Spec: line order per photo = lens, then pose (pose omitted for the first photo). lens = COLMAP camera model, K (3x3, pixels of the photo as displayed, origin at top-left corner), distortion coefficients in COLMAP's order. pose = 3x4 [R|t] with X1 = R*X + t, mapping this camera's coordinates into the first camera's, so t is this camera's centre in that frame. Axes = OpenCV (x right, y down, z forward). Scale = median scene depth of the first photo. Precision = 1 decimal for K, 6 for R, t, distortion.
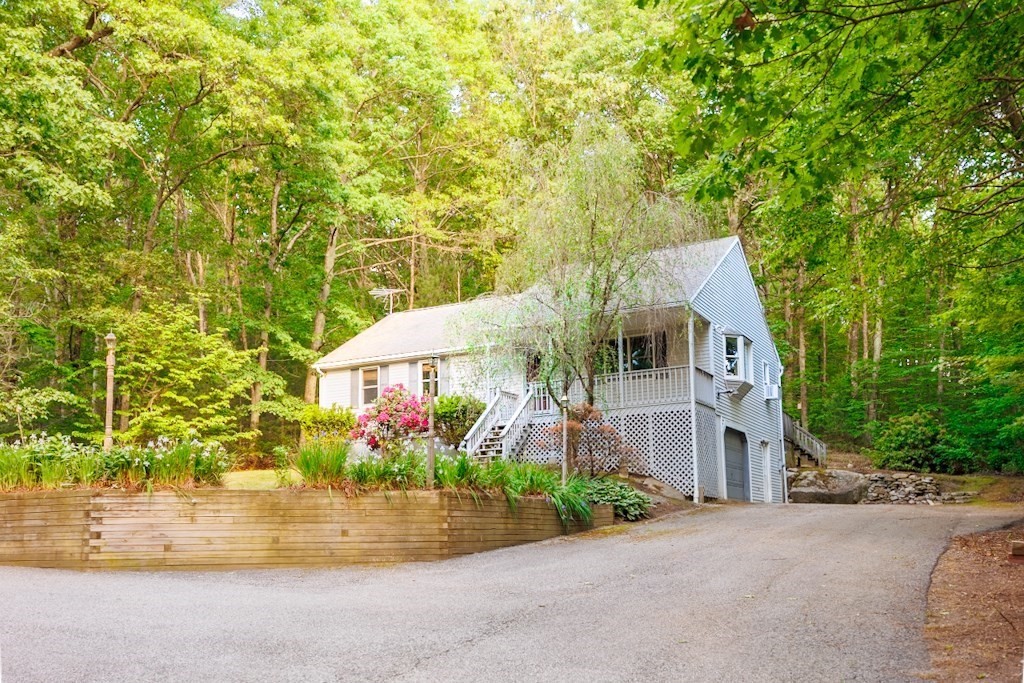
lens RADIAL K [[978.9, 0, 496.4], [0, 978.9, 385.8], [0, 0, 1]] dist [-0.000542, 0.009102]
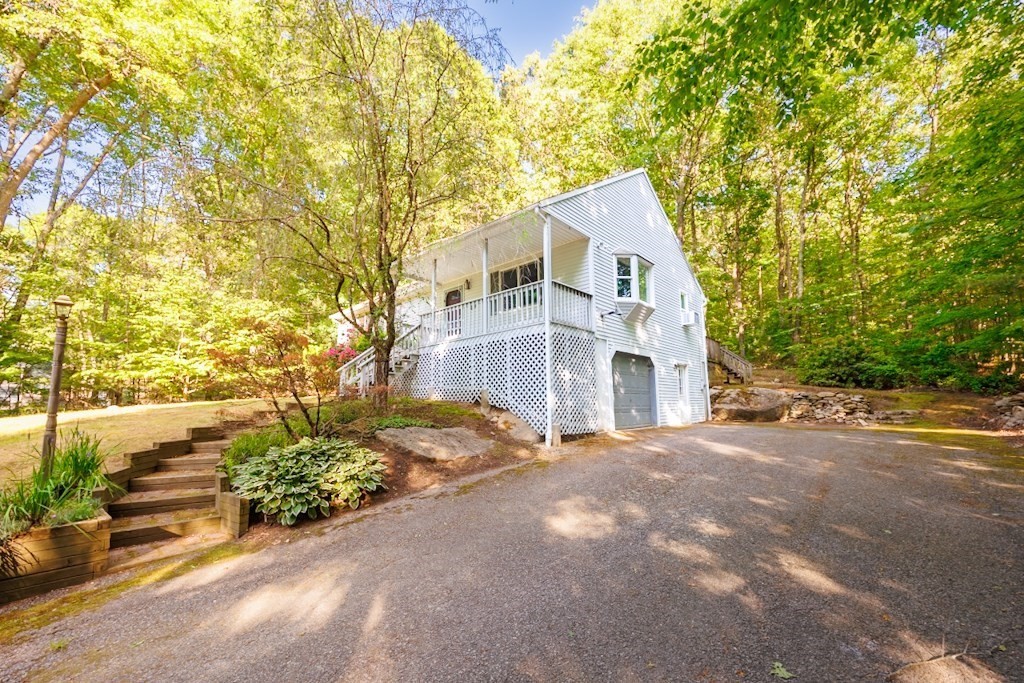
lens RADIAL K [[418.2, 0, 514.3], [0, 418.2, 342.5], [0, 0, 1]] dist [0.001131, 0.000098]
pose [[0.972432, -0.035713, -0.230435, 0.191580], [0.037469, 0.999293, 0.003247, 0.023437], [0.230156, -0.011792, 0.973082, 0.483131]]
